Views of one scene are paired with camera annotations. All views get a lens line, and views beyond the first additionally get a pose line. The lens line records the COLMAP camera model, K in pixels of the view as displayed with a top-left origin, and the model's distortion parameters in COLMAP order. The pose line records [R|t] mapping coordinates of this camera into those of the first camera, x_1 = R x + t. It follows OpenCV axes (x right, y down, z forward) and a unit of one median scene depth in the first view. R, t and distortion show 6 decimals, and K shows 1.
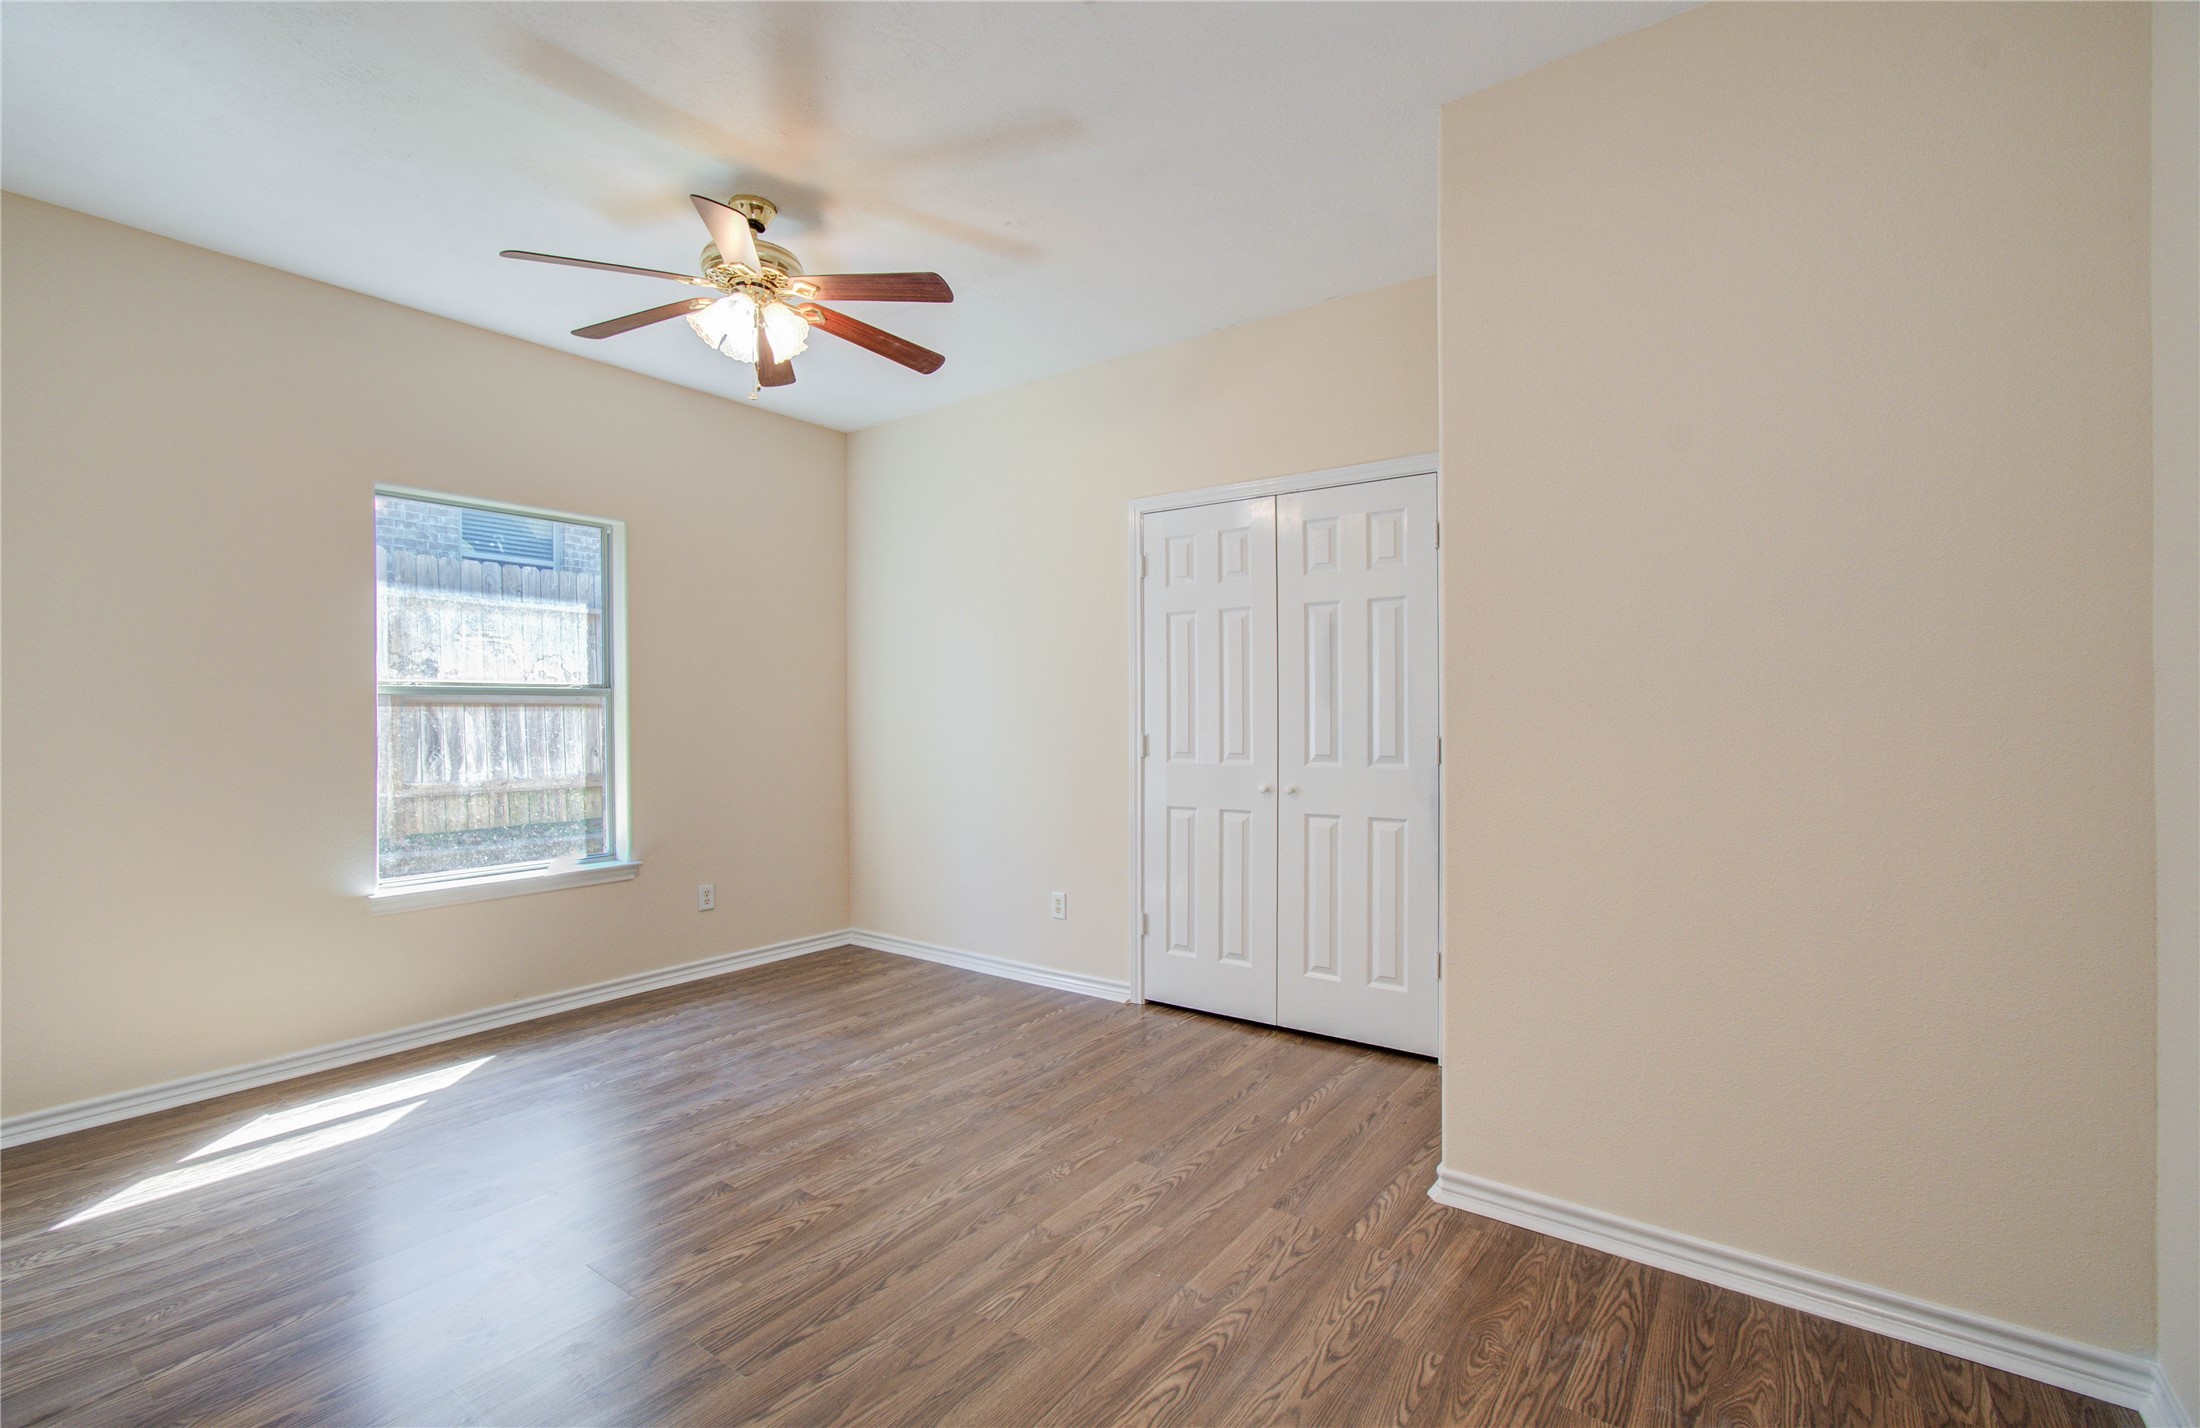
lens RADIAL K [[924.5, 0, 1038.2], [0, 924.5, 718.4], [0, 0, 1]] dist [-0.002219, 0.000069]
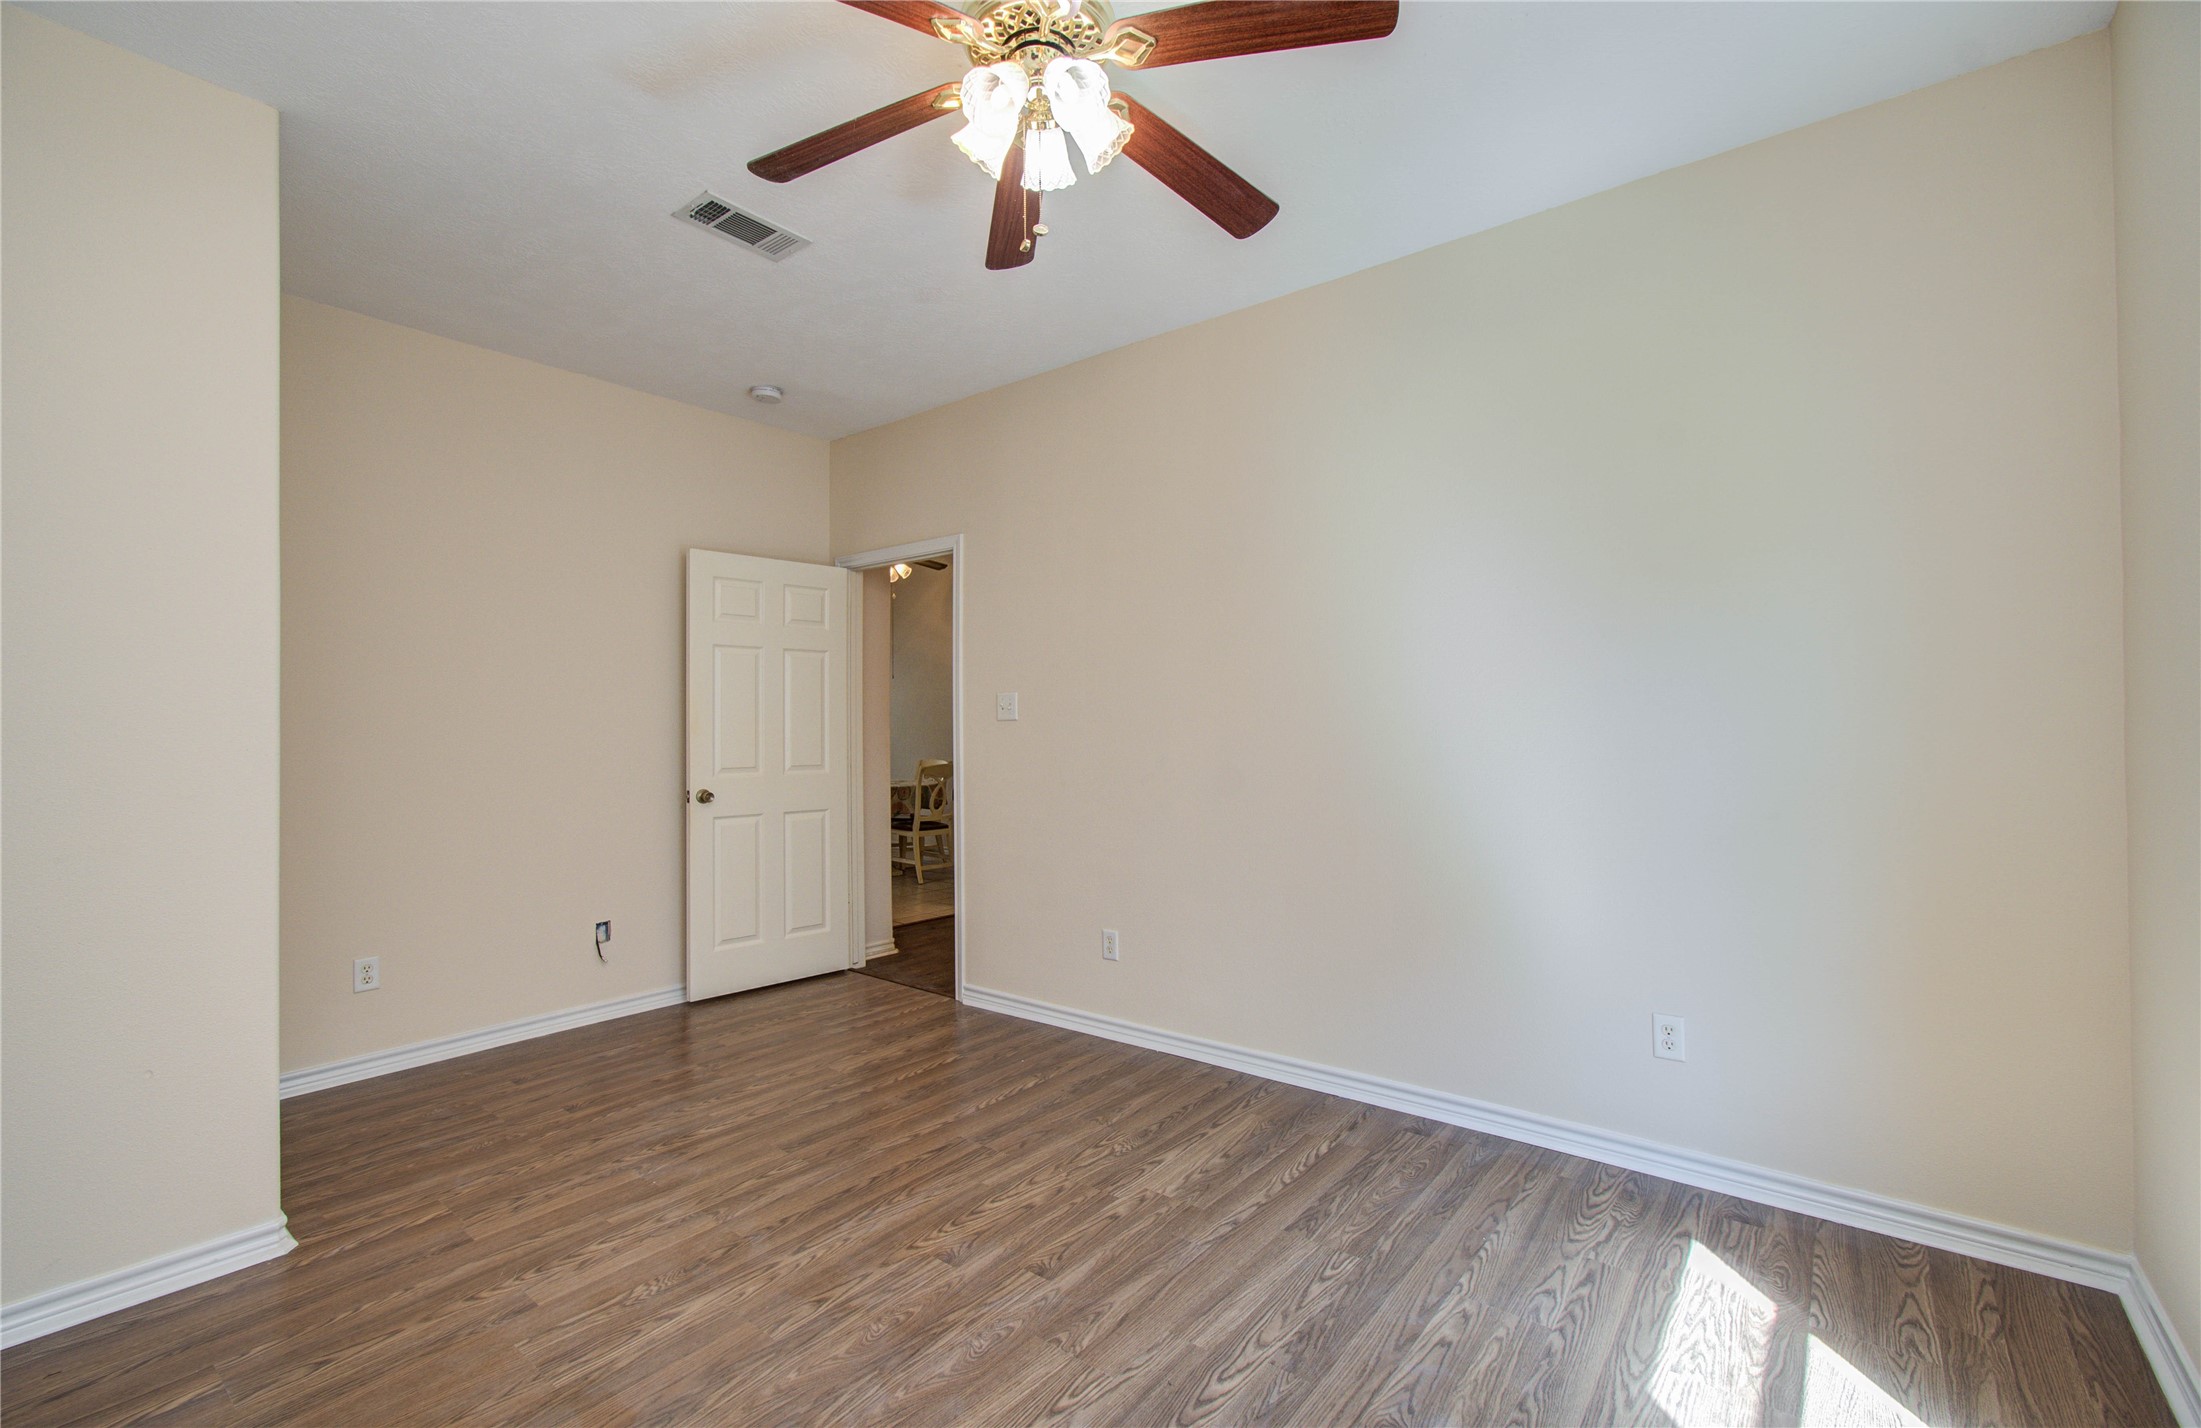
lens RADIAL K [[964.1, 0, 1103.2], [0, 964.1, 717.6], [0, 0, 1]] dist [-0.002971, 0.000115]
pose [[-0.999808, 0.010451, -0.016554, -0.380324], [0.010654, 0.999869, -0.012204, -0.011169], [0.016424, -0.012379, -0.999788, 1.886990]]
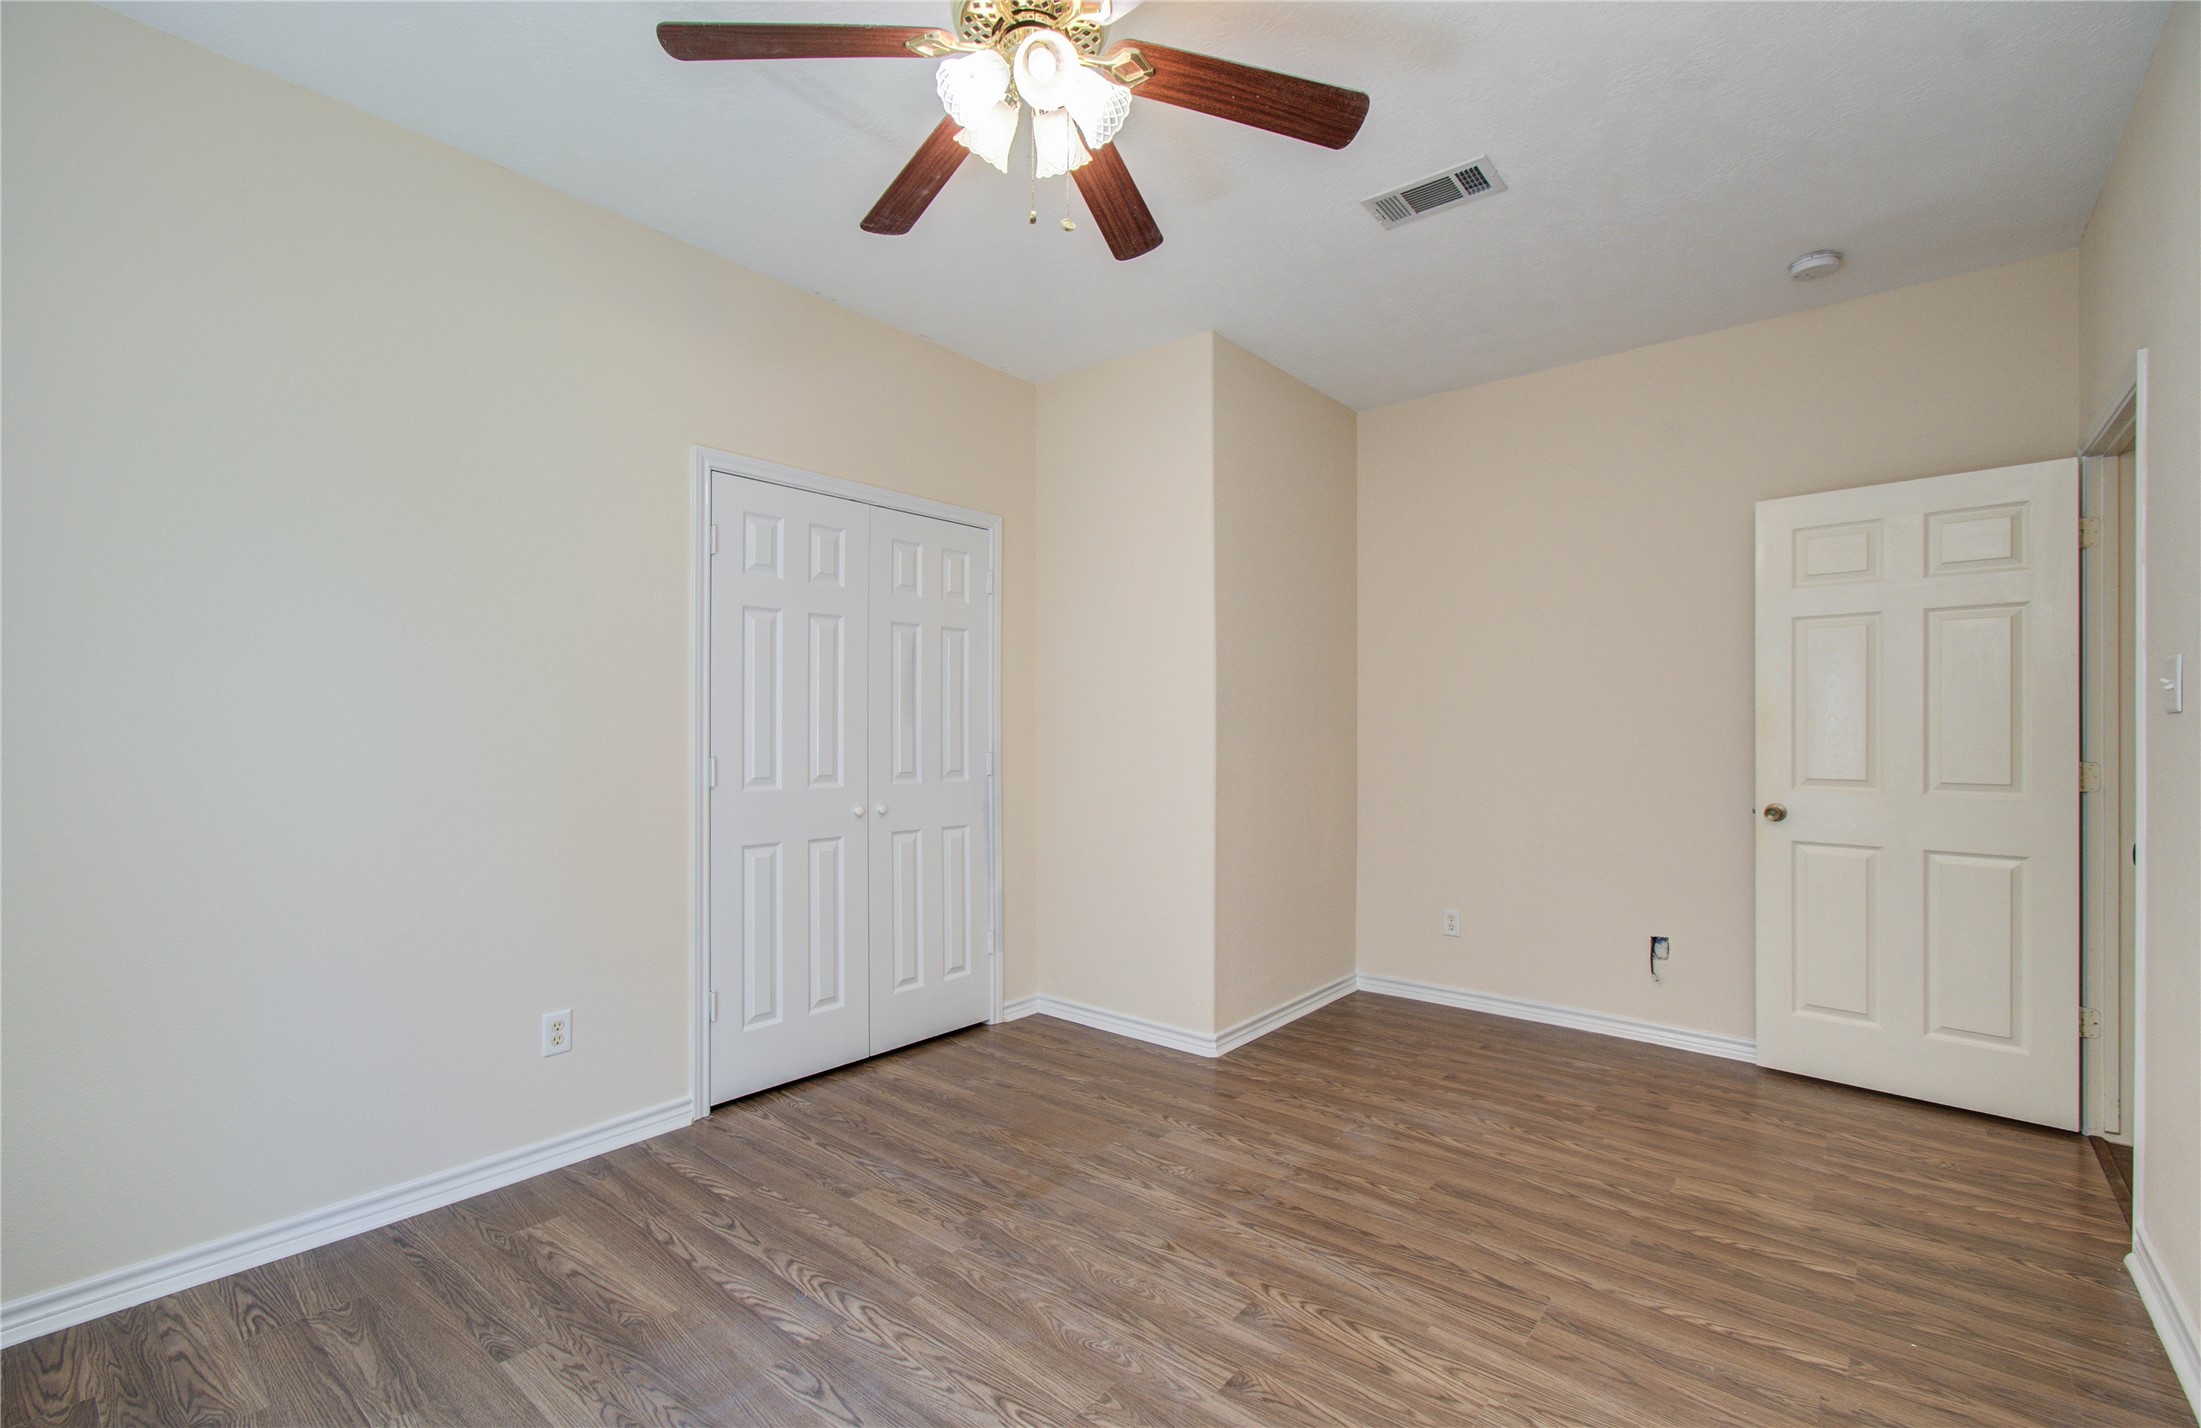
lens RADIAL K [[964.1, 0, 1103.2], [0, 964.1, 717.6], [0, 0, 1]] dist [-0.002971, 0.000115]
pose [[0.031913, 0.016056, 0.999362, -1.089964], [-0.003230, 0.999867, -0.015961, -0.008822], [-0.999485, -0.002719, 0.031961, 1.057177]]
